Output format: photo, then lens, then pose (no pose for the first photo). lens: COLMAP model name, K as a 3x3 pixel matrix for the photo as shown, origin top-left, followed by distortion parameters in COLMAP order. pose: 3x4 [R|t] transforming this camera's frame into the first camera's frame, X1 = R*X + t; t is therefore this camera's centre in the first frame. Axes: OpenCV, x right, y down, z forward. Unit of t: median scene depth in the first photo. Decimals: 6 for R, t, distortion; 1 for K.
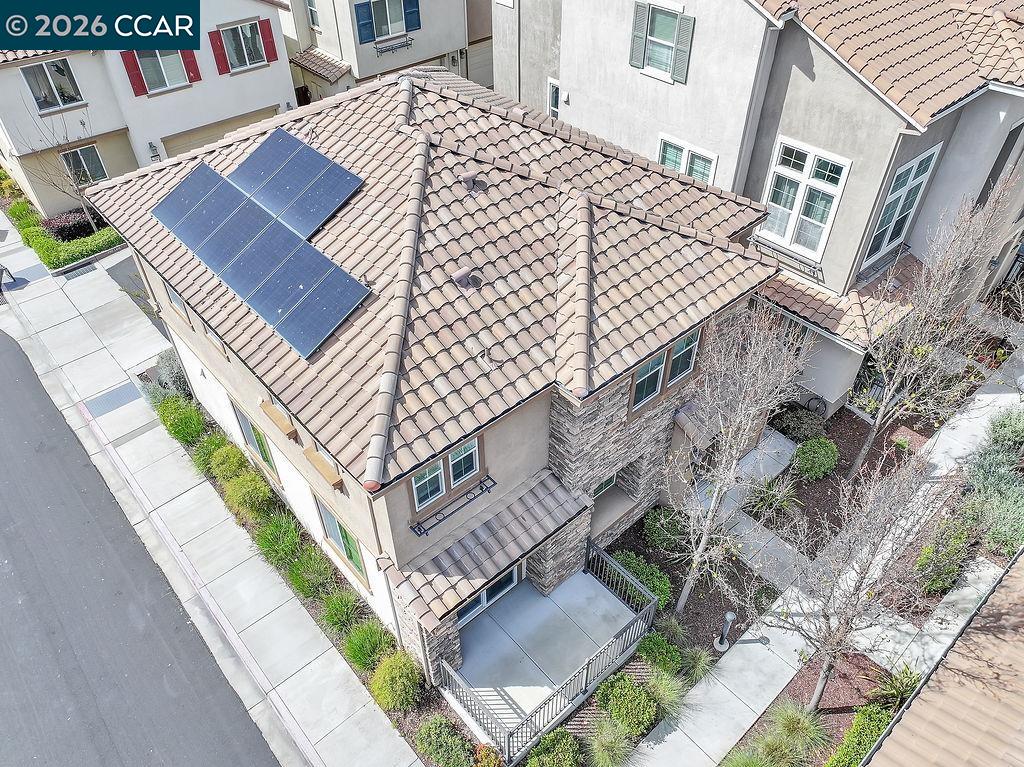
lens RADIAL K [[732.3, 0, 512.0], [0, 732.3, 383.5], [0, 0, 1]] dist [0.004423, 0.001320]
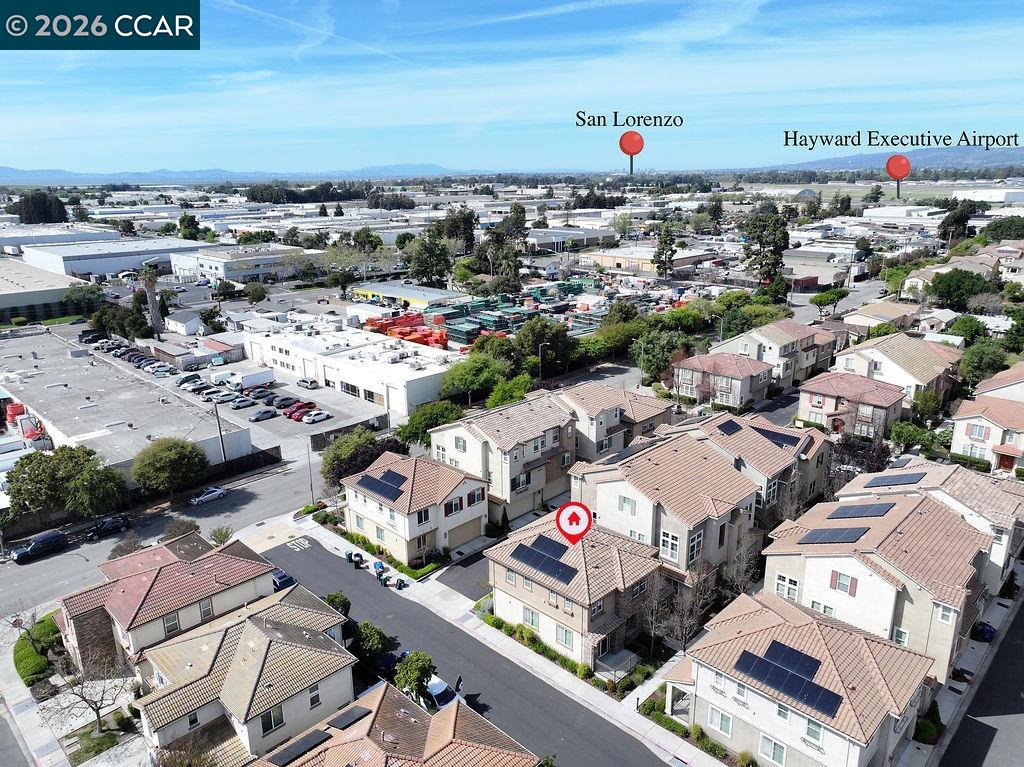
lens RADIAL K [[732.3, 0, 512.0], [0, 732.3, 383.5], [0, 0, 1]] dist [0.004423, 0.001320]
pose [[0.997444, -0.024836, 0.067003, -0.674483], [0.051742, 0.897736, -0.437485, 0.635430], [-0.049286, 0.439833, 0.896726, -2.833616]]
